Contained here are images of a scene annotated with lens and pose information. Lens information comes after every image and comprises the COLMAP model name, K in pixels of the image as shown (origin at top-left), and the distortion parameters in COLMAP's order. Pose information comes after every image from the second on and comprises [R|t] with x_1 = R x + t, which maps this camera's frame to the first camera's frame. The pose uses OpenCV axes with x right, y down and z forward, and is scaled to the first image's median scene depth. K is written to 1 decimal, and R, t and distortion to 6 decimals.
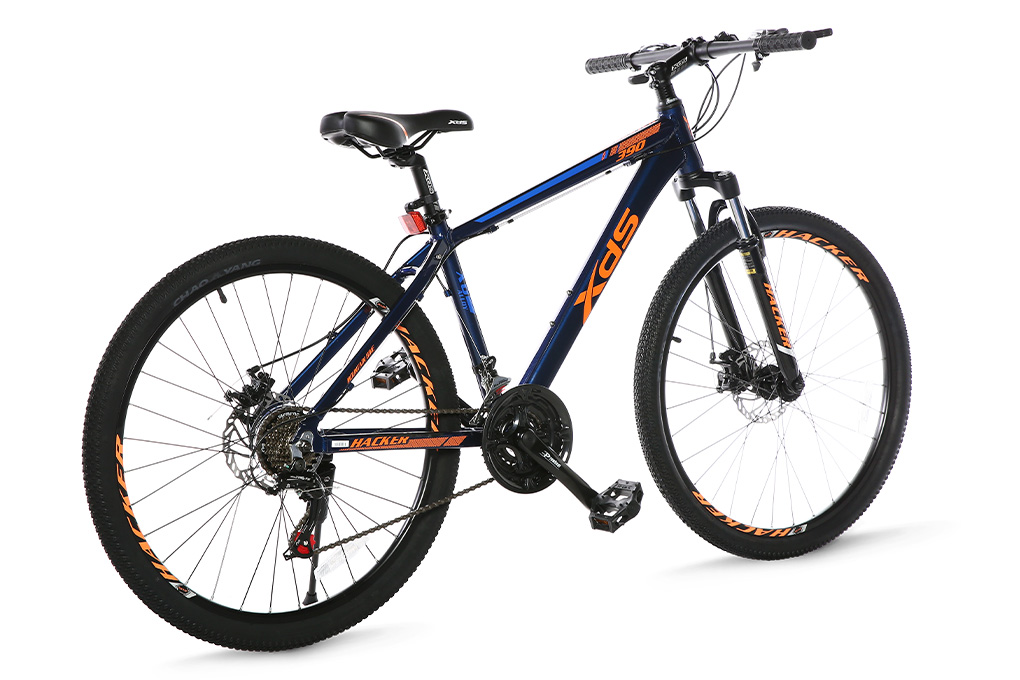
lens RADIAL K [[2063.7, 0, 509.4], [0, 2063.7, 337.4], [0, 0, 1]] dist [0.014499, 0.000000]
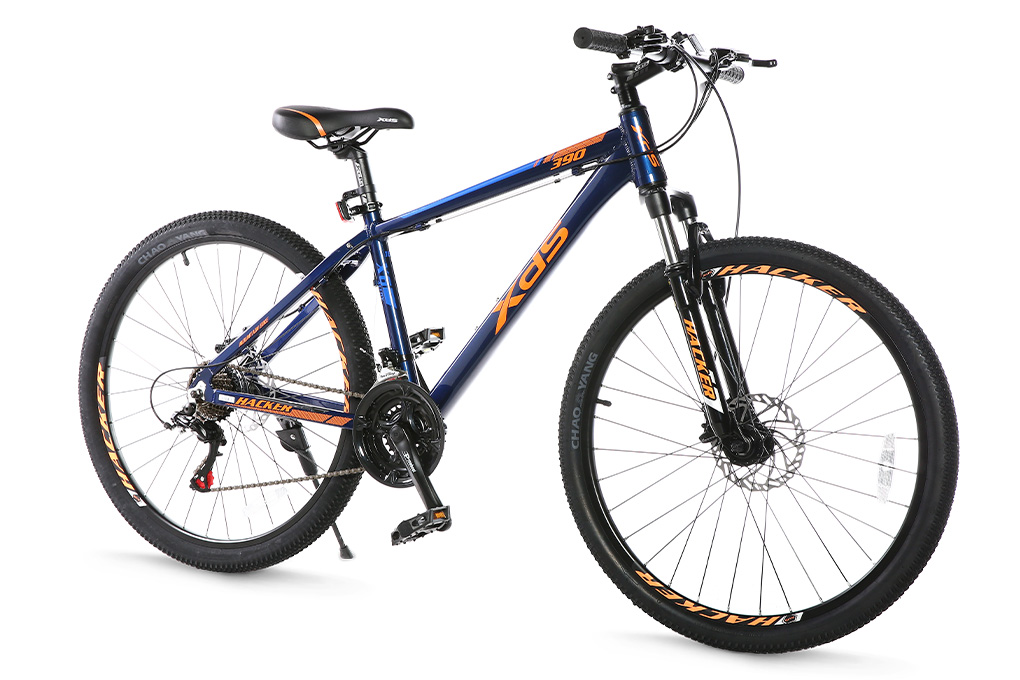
lens RADIAL K [[2063.7, 0, 509.4], [0, 2063.7, 342.6], [0, 0, 1]] dist [0.014499, 0.000000]
pose [[0.489094, 0.125945, -0.863090, 0.914207], [-0.131083, 0.988895, 0.070021, -0.073964], [0.862325, 0.078890, 0.500172, 0.540481]]
